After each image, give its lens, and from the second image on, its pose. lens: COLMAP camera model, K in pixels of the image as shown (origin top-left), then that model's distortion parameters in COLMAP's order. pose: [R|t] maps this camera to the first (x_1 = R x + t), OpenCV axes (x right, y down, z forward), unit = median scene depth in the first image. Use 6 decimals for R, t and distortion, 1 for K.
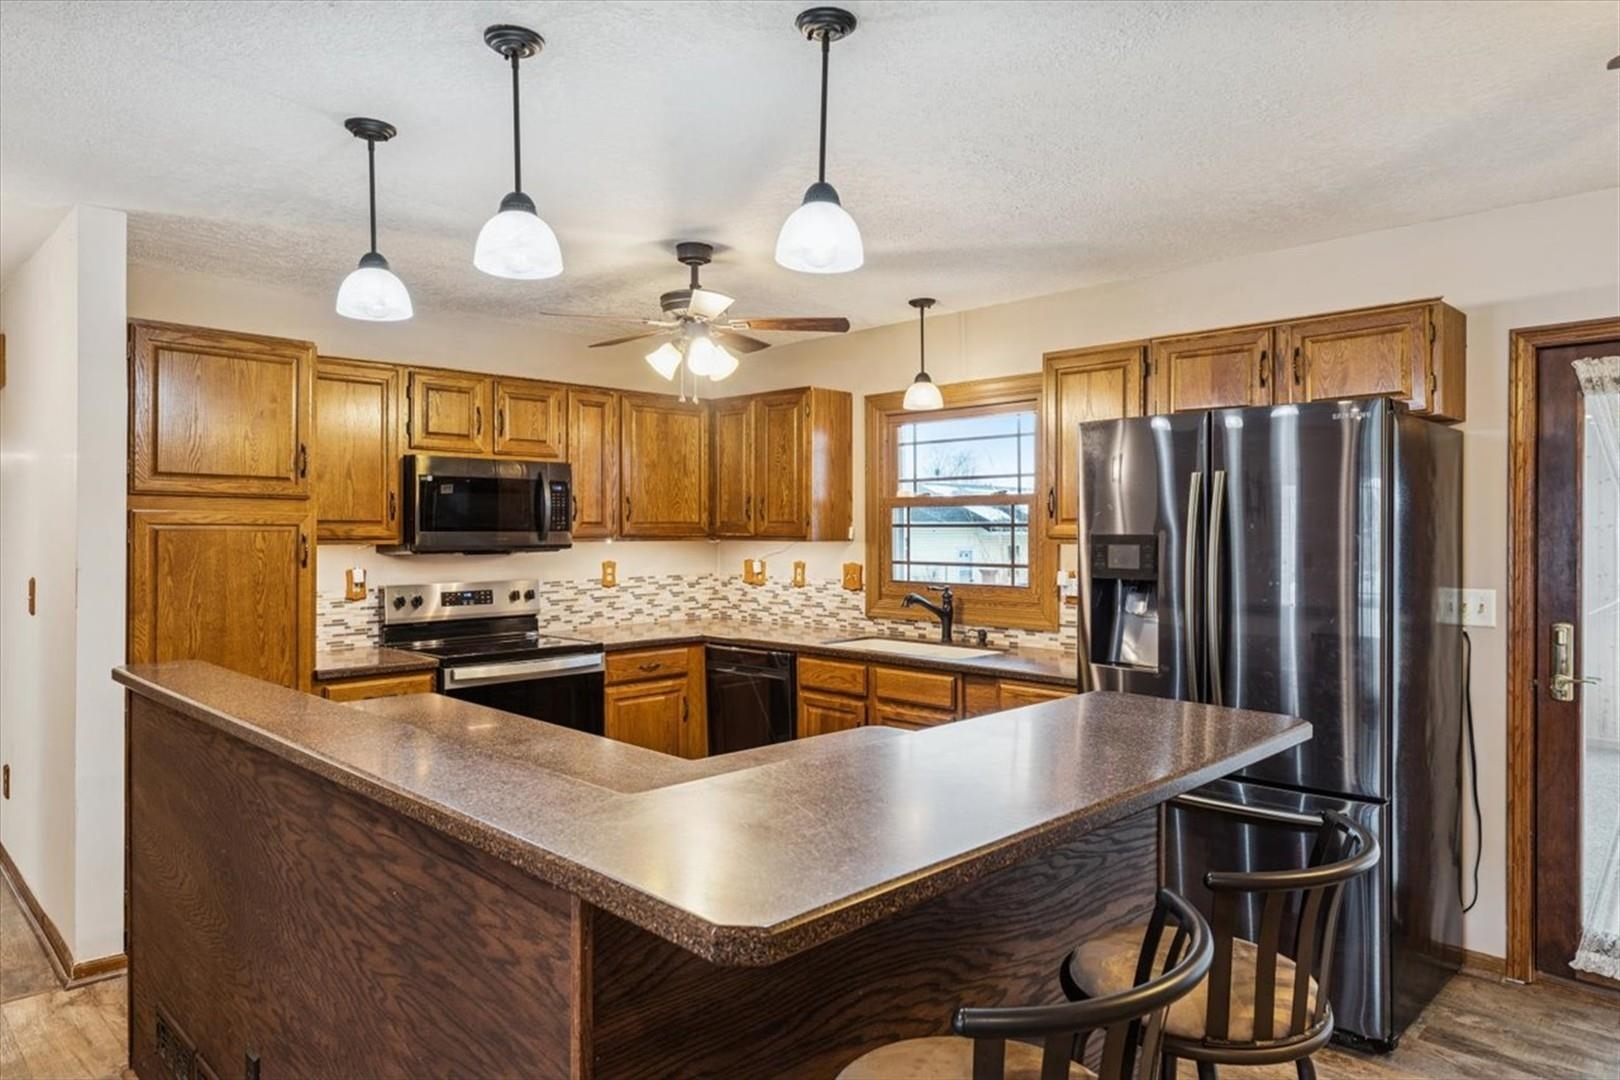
lens RADIAL K [[989.1, 0, 812.0], [0, 989.1, 531.3], [0, 0, 1]] dist [0.007023, 0.001566]
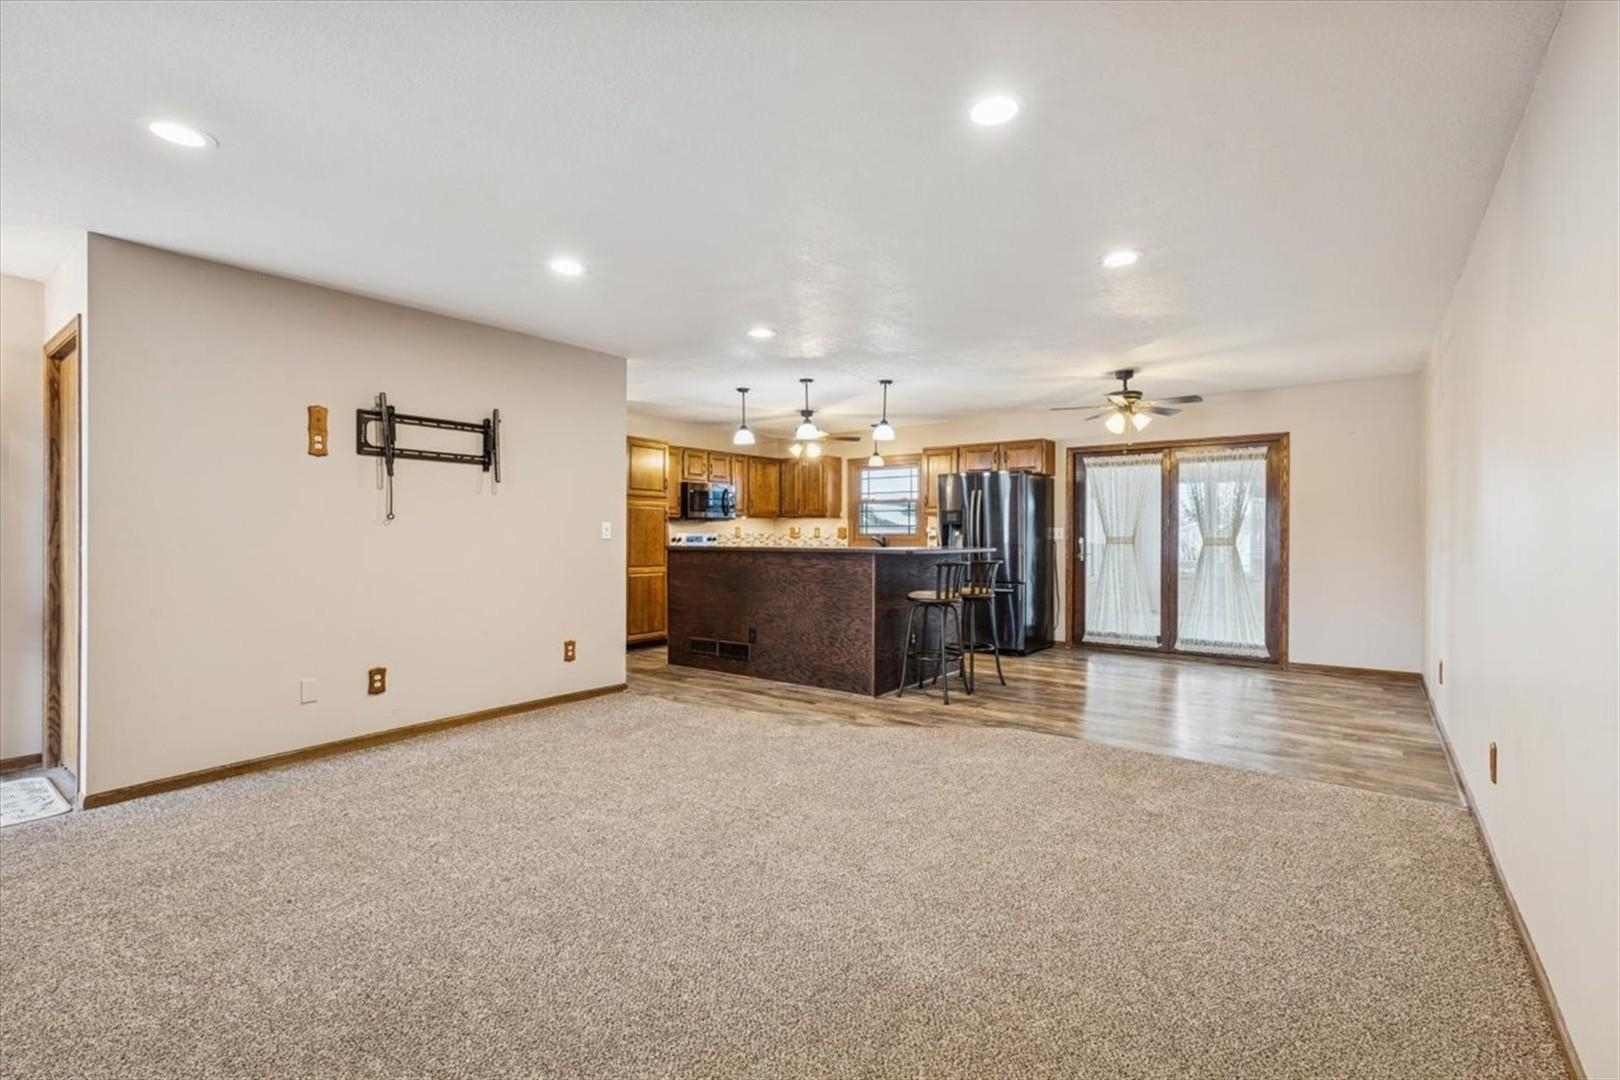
lens RADIAL K [[731.8, 0, 809.2], [0, 731.8, 531.6], [0, 0, 1]] dist [0.002922, -0.000426]
pose [[0.991627, 0.000564, 0.129133, -0.324844], [-0.000228, 0.999997, -0.002612, 0.057346], [-0.129134, 0.002561, 0.991624, -0.930685]]
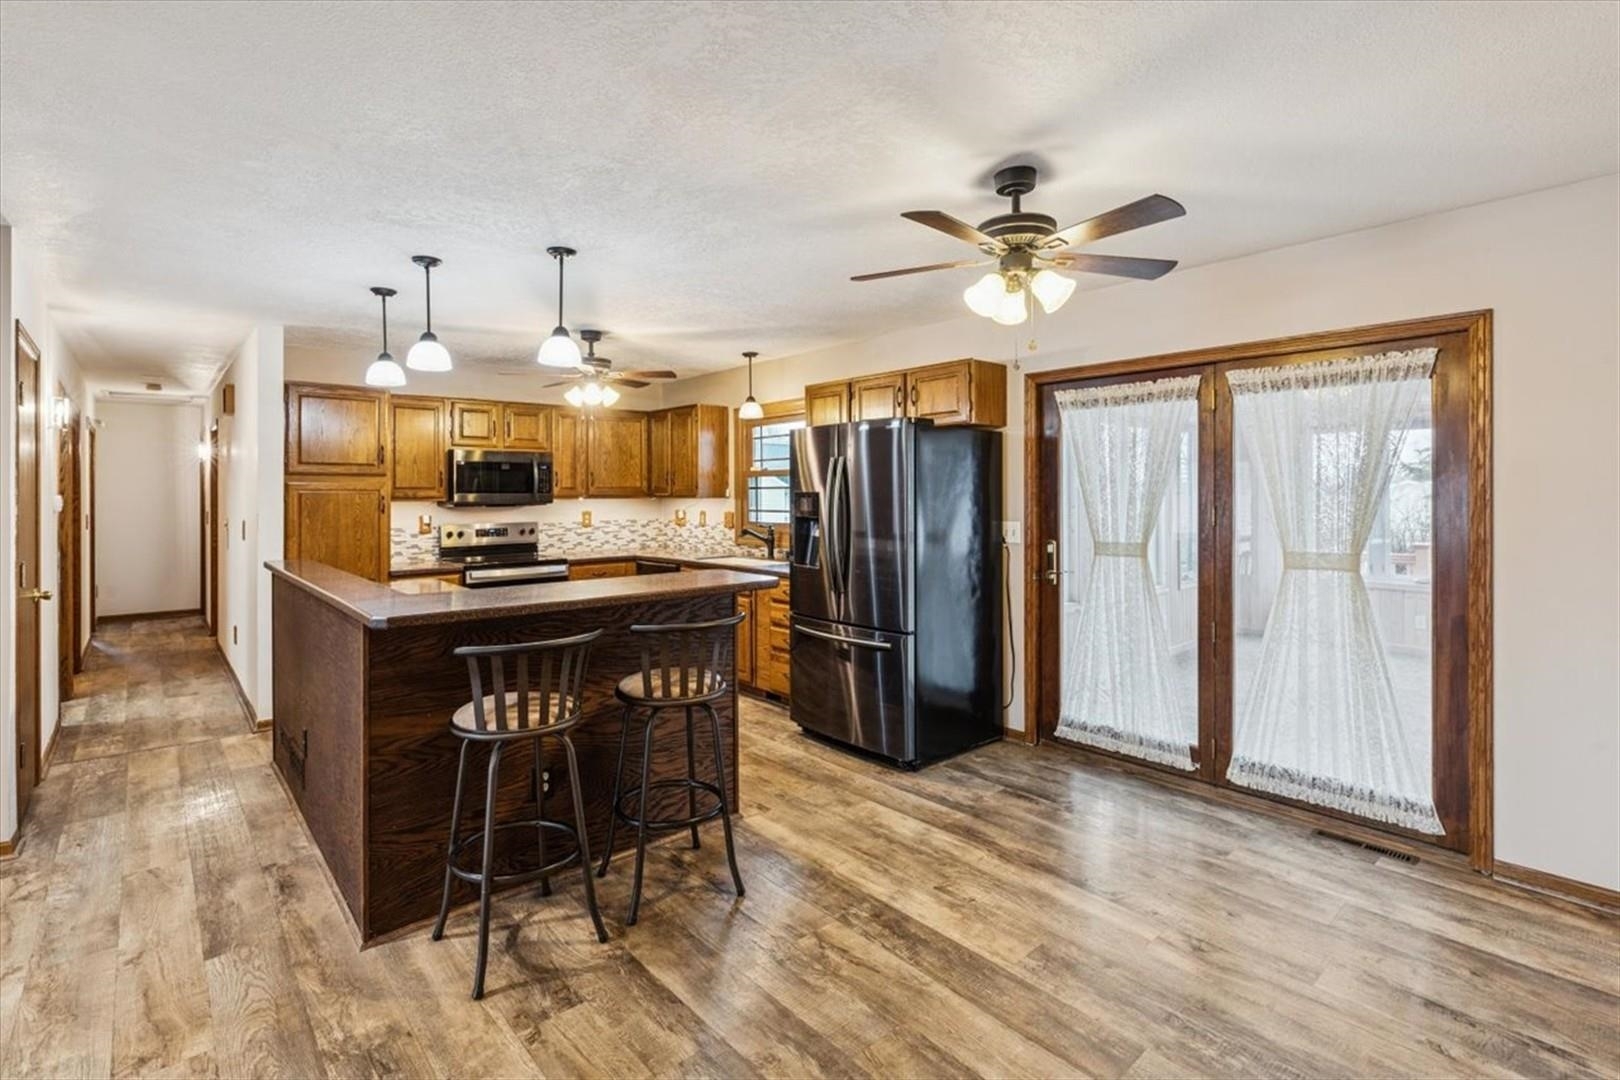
lens RADIAL K [[748.5, 0, 796.7], [0, 748.5, 491.6], [0, 0, 1]] dist [0.004959, -0.001961]
pose [[0.997000, -0.006954, -0.077087, 0.295137], [0.006786, 0.999974, -0.002449, 0.004011], [0.077102, 0.001919, 0.997021, -0.260180]]
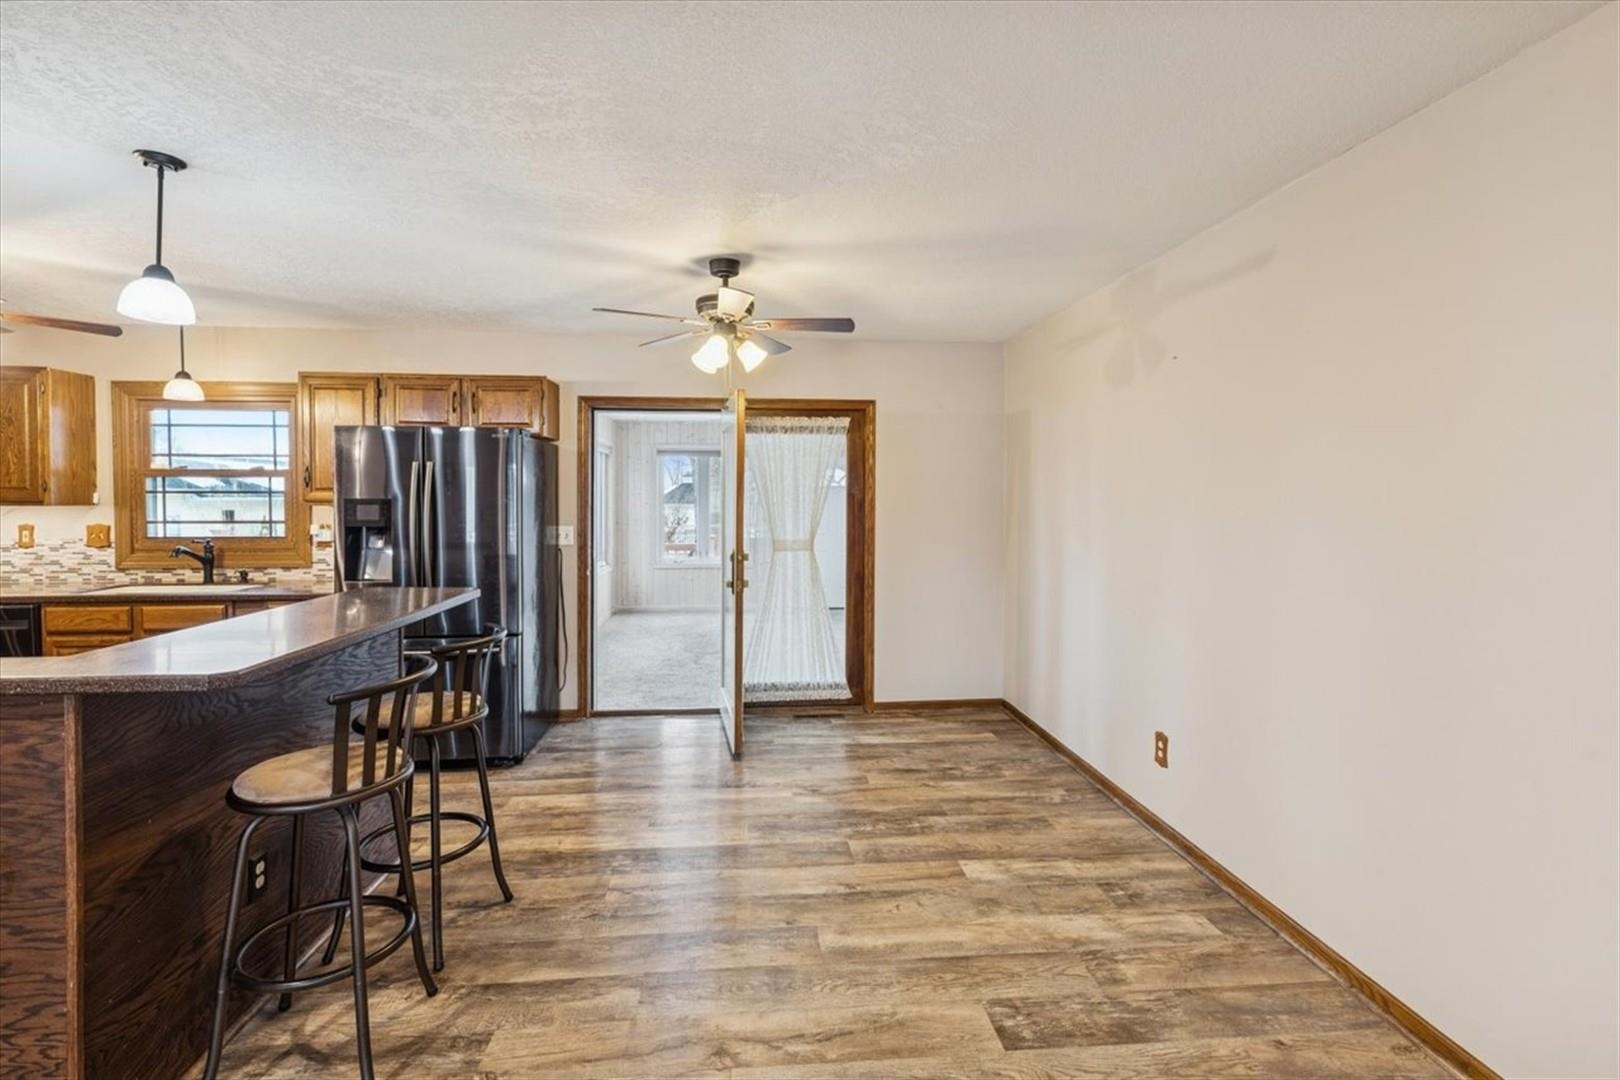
lens RADIAL K [[731.8, 0, 804.2], [0, 731.8, 511.5], [0, 0, 1]] dist [0.002922, -0.000426]
pose [[0.642523, -0.014648, 0.766127, -0.102009], [-0.000517, 0.999809, 0.019550, 0.000406], [-0.766266, -0.012958, 0.642392, -0.221197]]
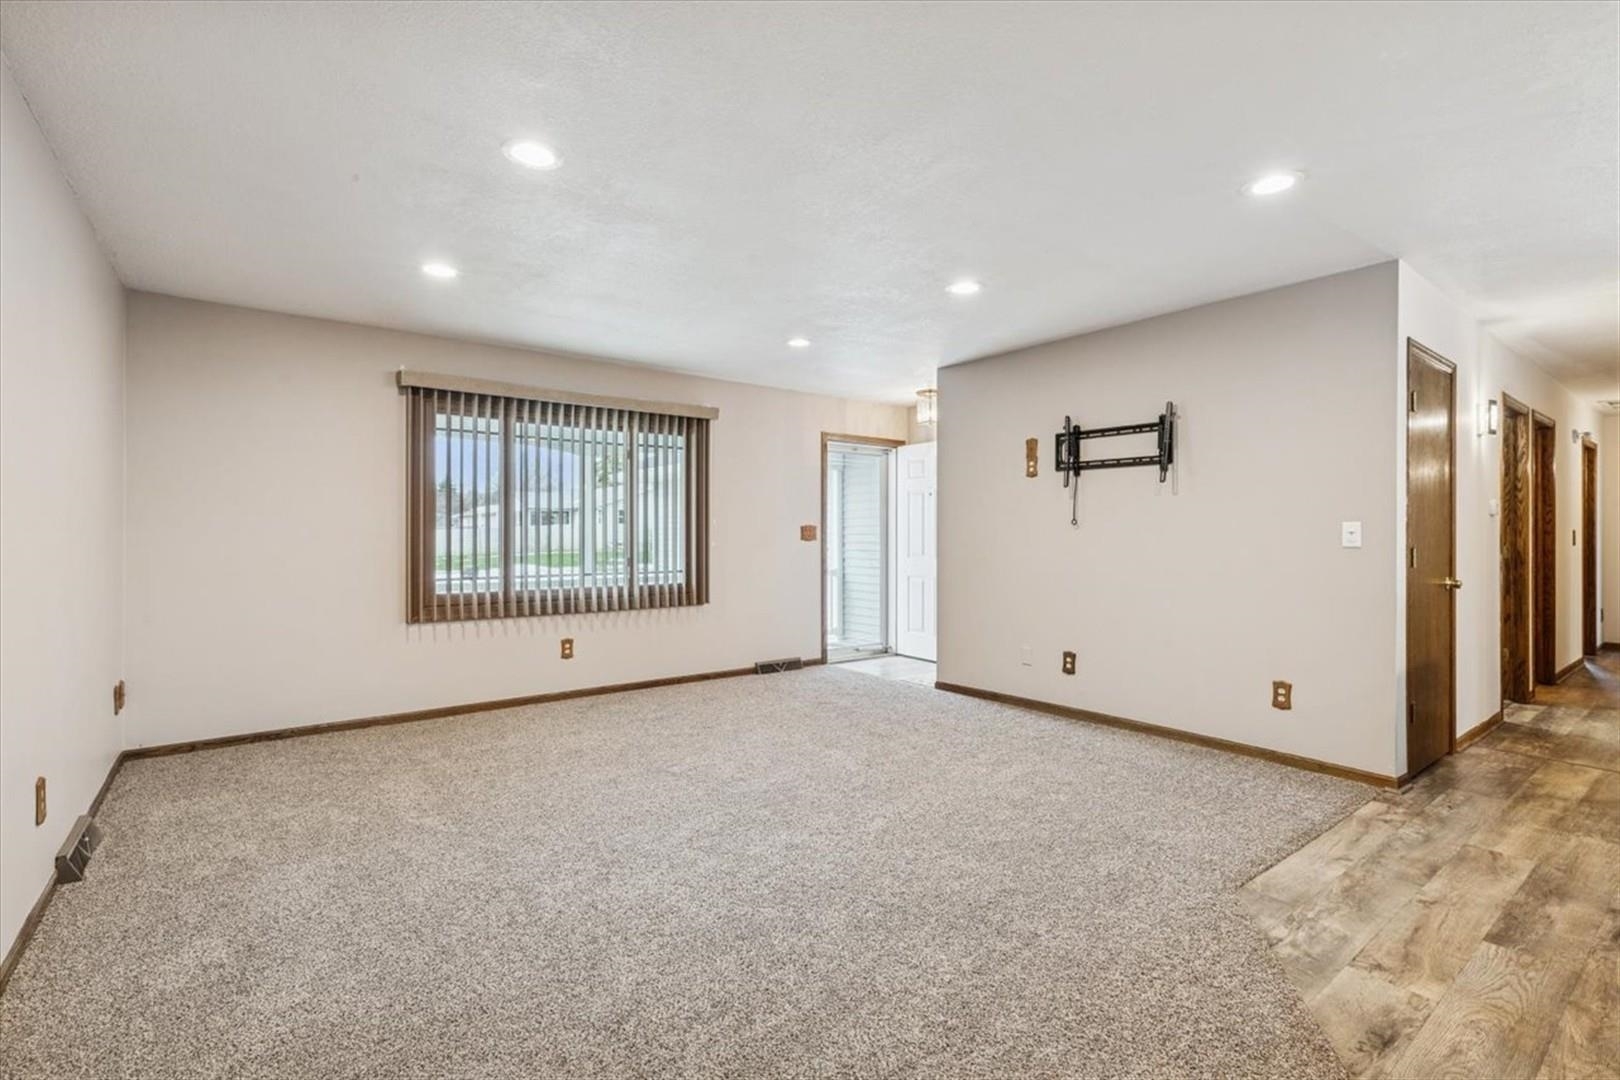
lens RADIAL K [[731.8, 0, 810.9], [0, 731.8, 533.6], [0, 0, 1]] dist [0.002922, -0.000426]
pose [[-0.134959, 0.000763, -0.990851, 0.398155], [-0.005658, 0.999983, 0.001541, 0.053334], [0.990835, 0.005814, -0.134952, -0.154786]]
